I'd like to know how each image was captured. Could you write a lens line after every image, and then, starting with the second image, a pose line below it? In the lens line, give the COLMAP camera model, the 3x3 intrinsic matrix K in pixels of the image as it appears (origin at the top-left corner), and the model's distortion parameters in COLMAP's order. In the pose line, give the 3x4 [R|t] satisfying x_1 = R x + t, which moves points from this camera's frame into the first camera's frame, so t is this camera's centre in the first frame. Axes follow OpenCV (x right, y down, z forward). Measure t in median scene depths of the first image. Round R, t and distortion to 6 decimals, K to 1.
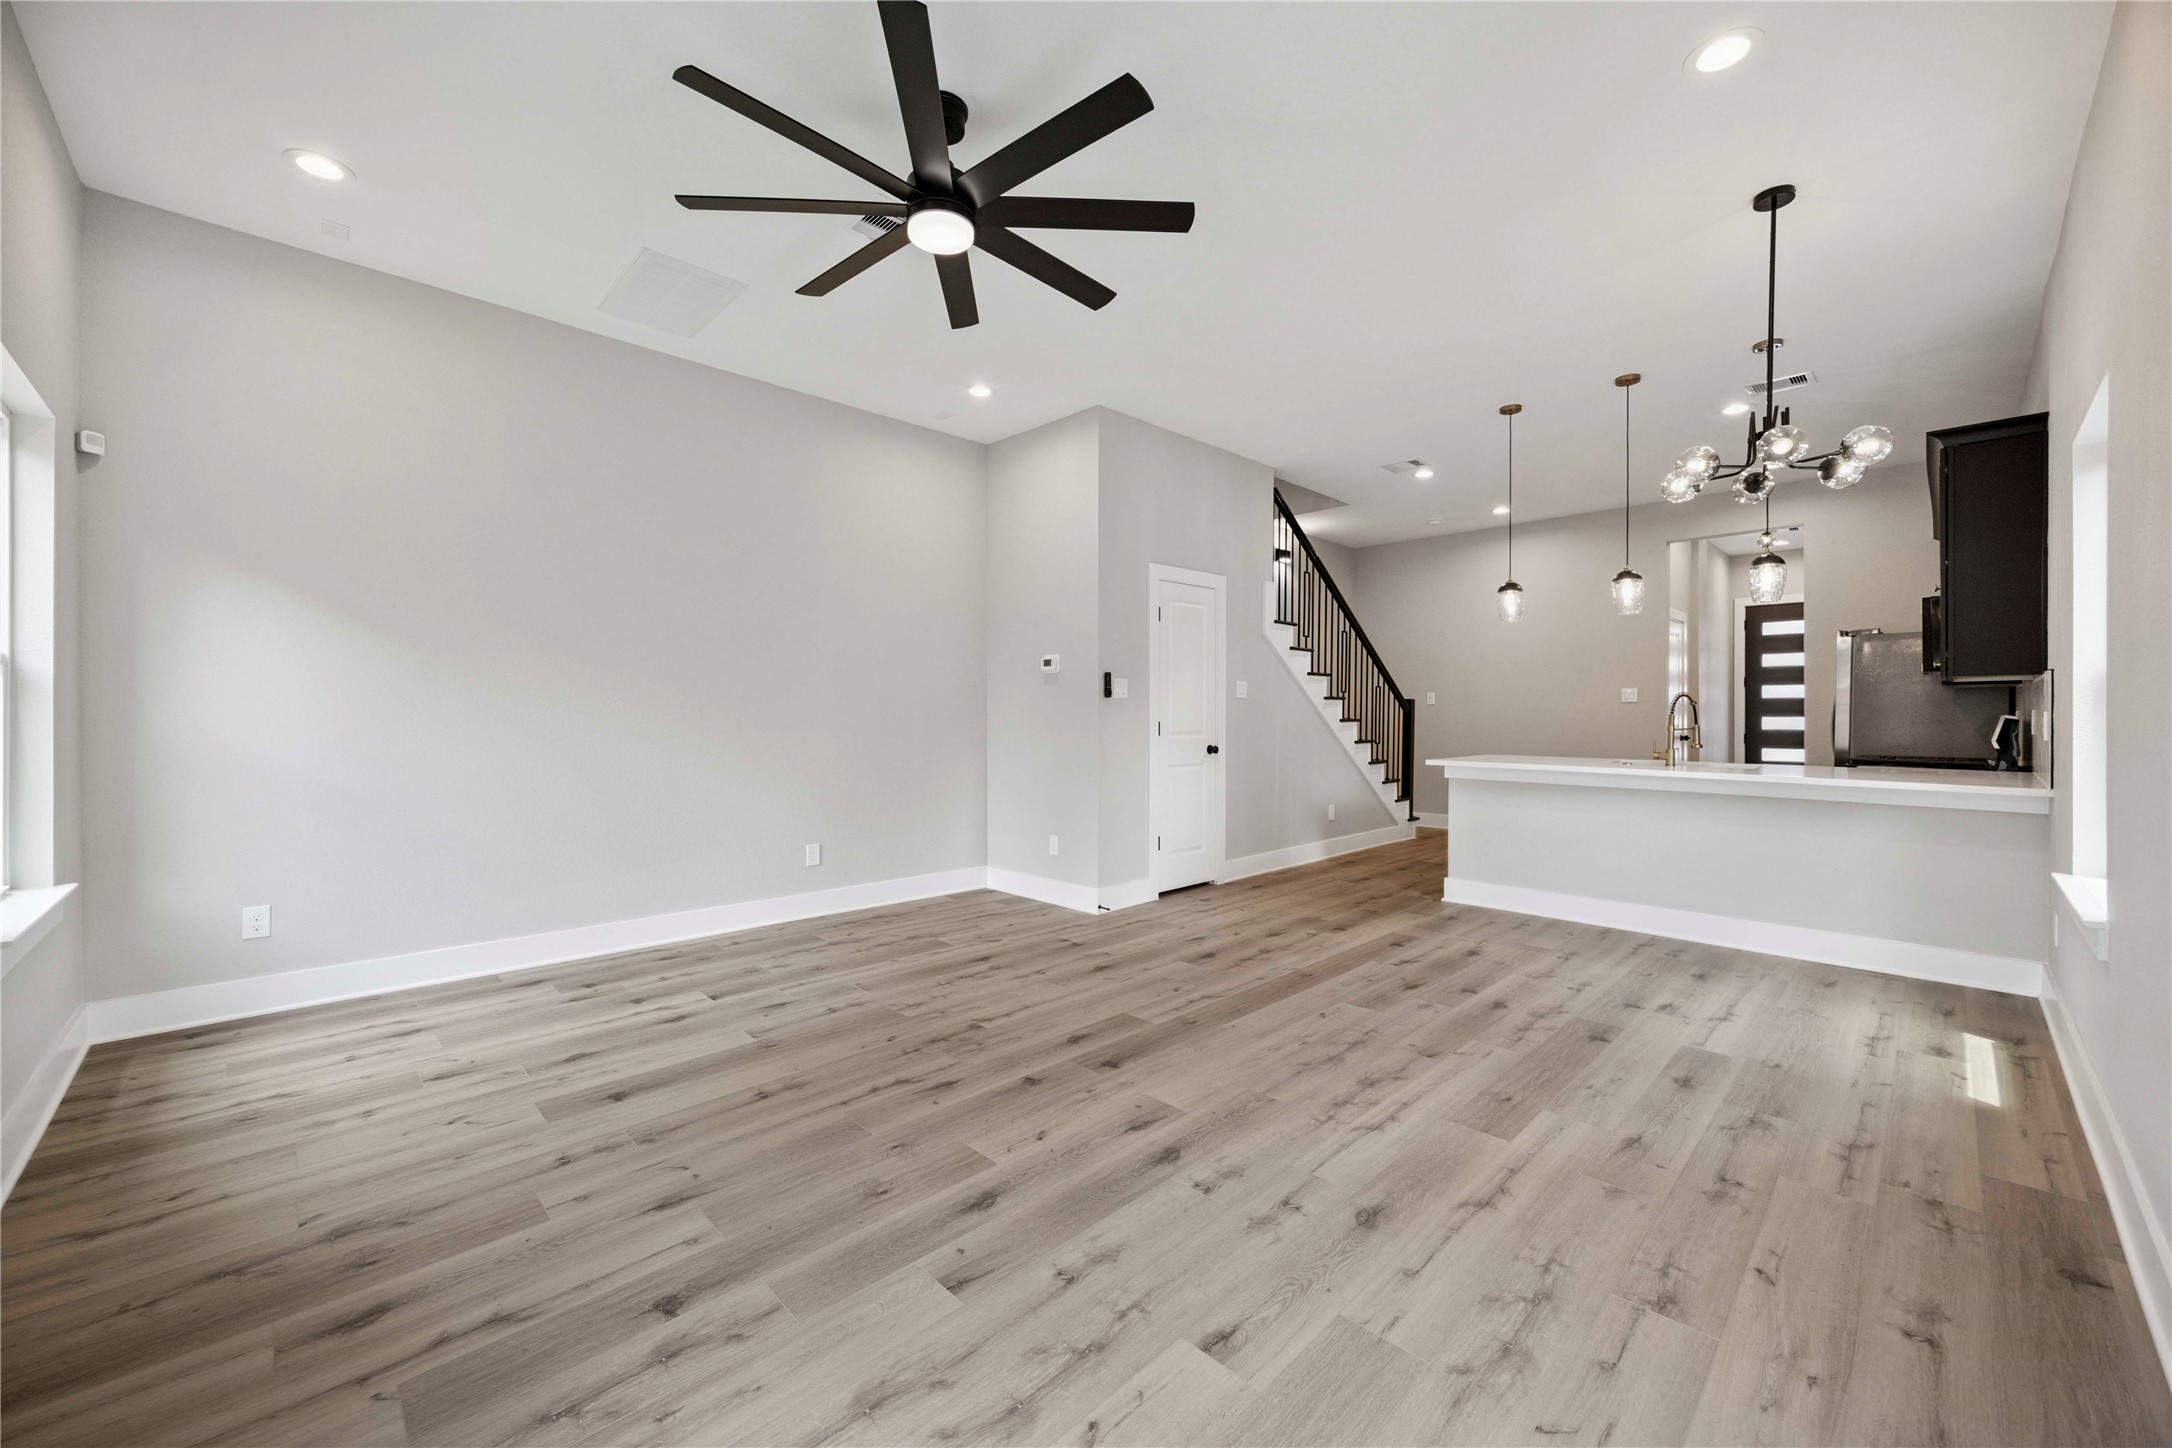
lens RADIAL K [[838.3, 0, 1081.6], [0, 838.3, 715.2], [0, 0, 1]] dist [-0.000558, 0.000030]
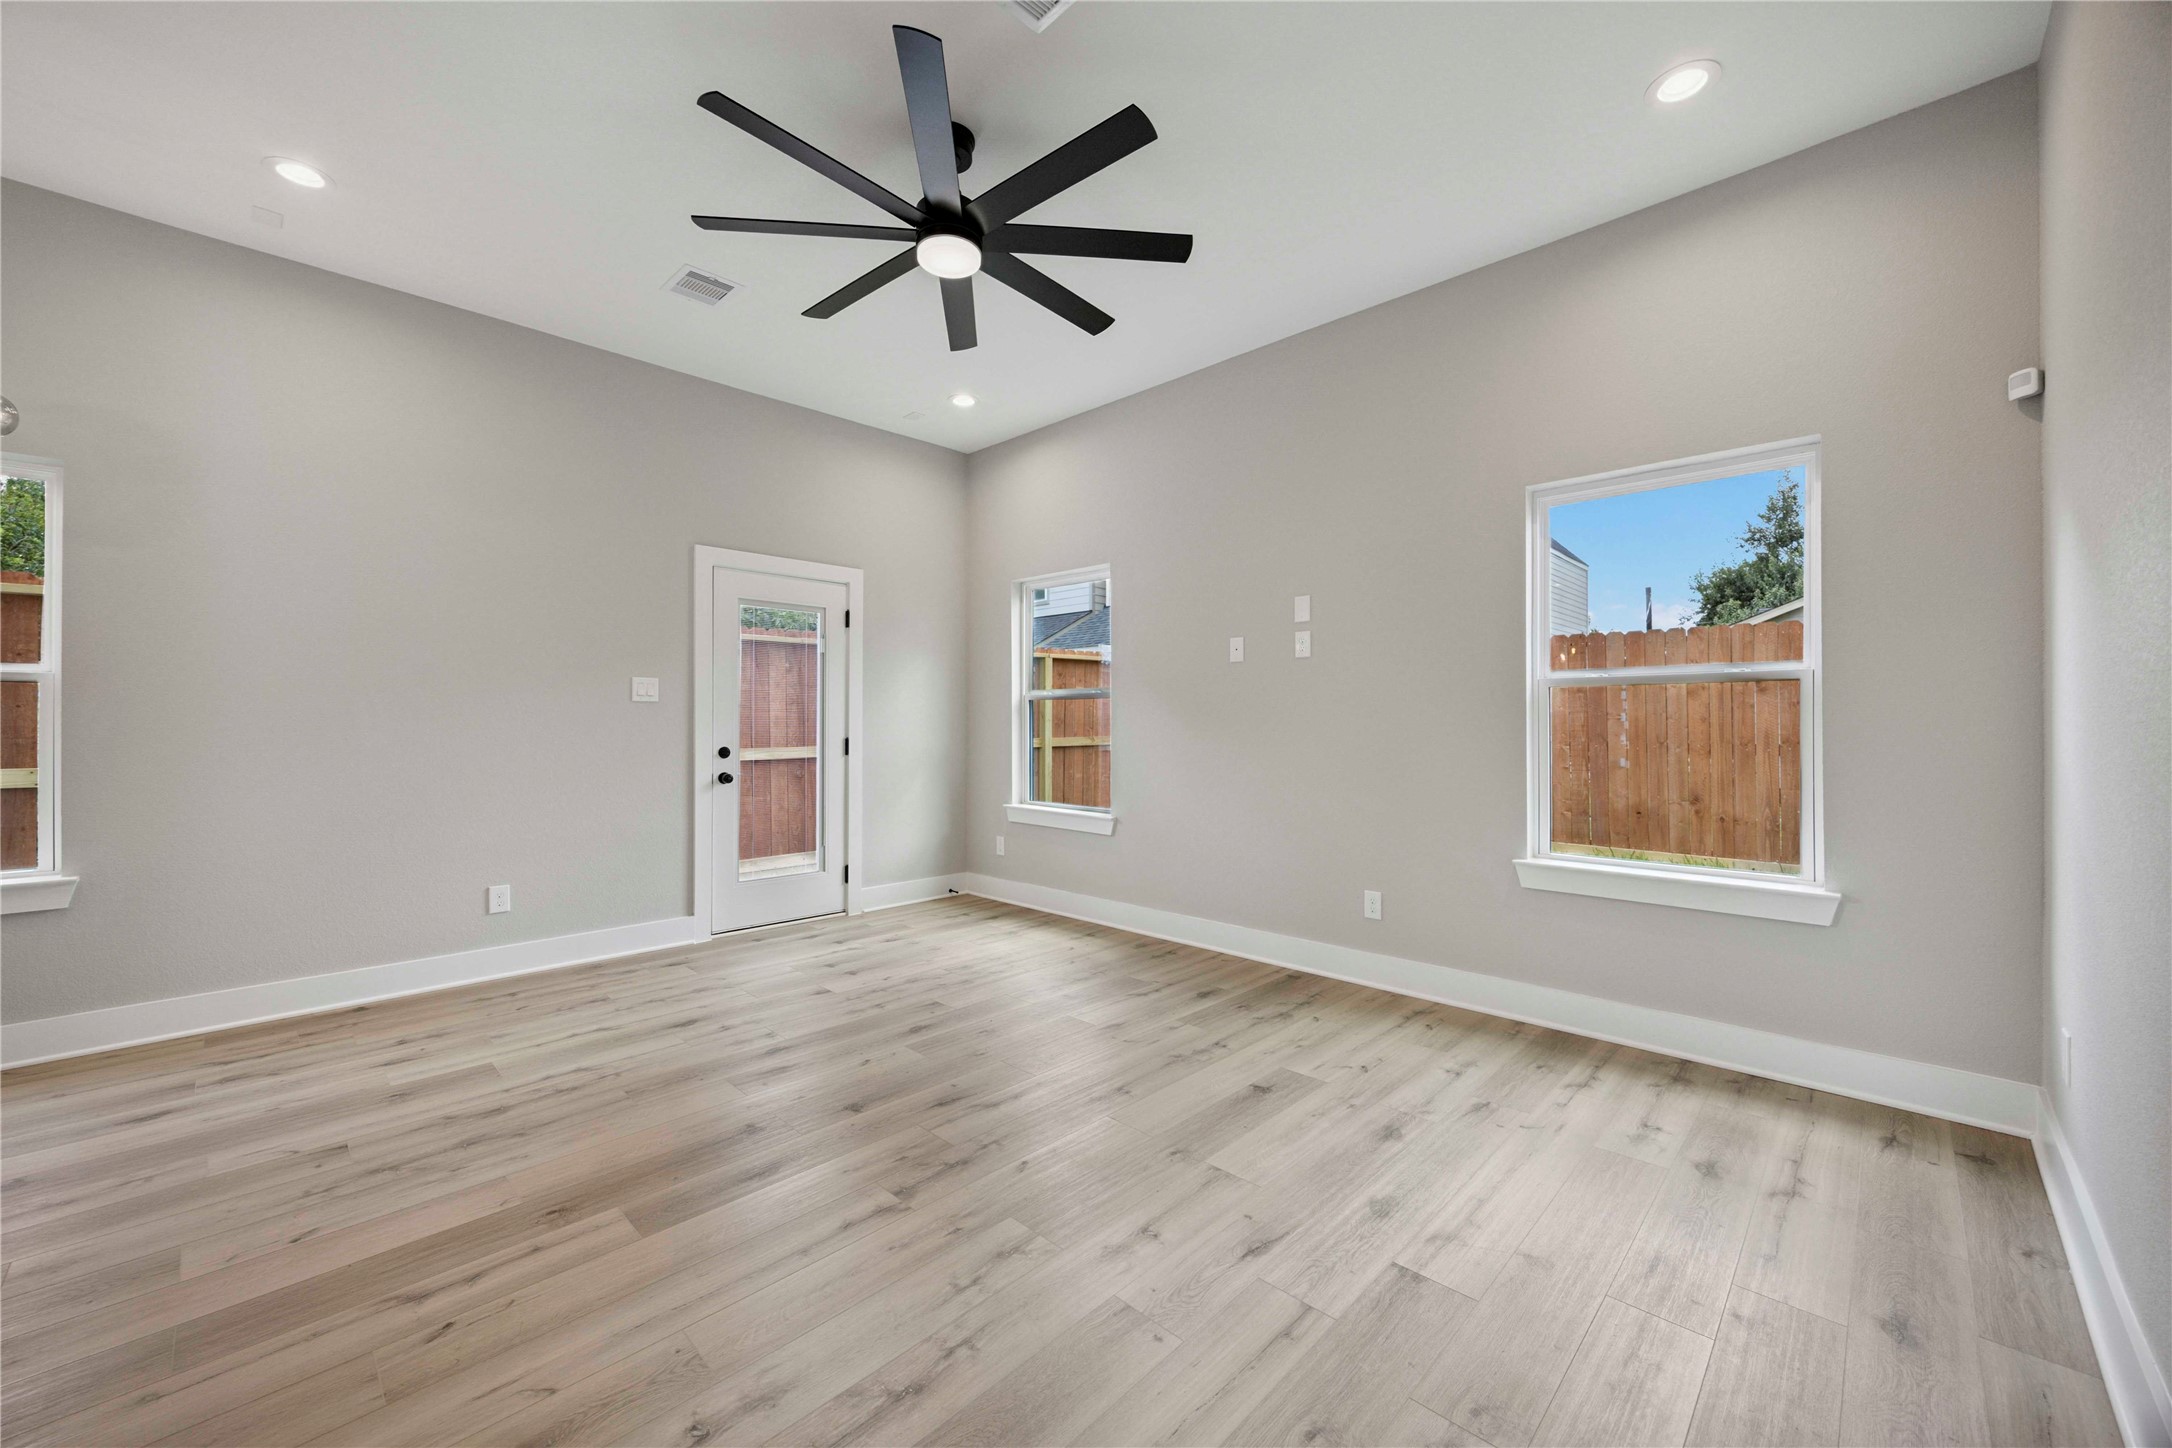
lens RADIAL K [[838.3, 0, 1081.6], [0, 838.3, 715.2], [0, 0, 1]] dist [-0.000558, 0.000030]
pose [[-0.999770, -0.000161, -0.021460, -0.325444], [0.000006, 0.999970, -0.007751, -0.000505], [0.021460, -0.007749, -0.999740, 2.148775]]
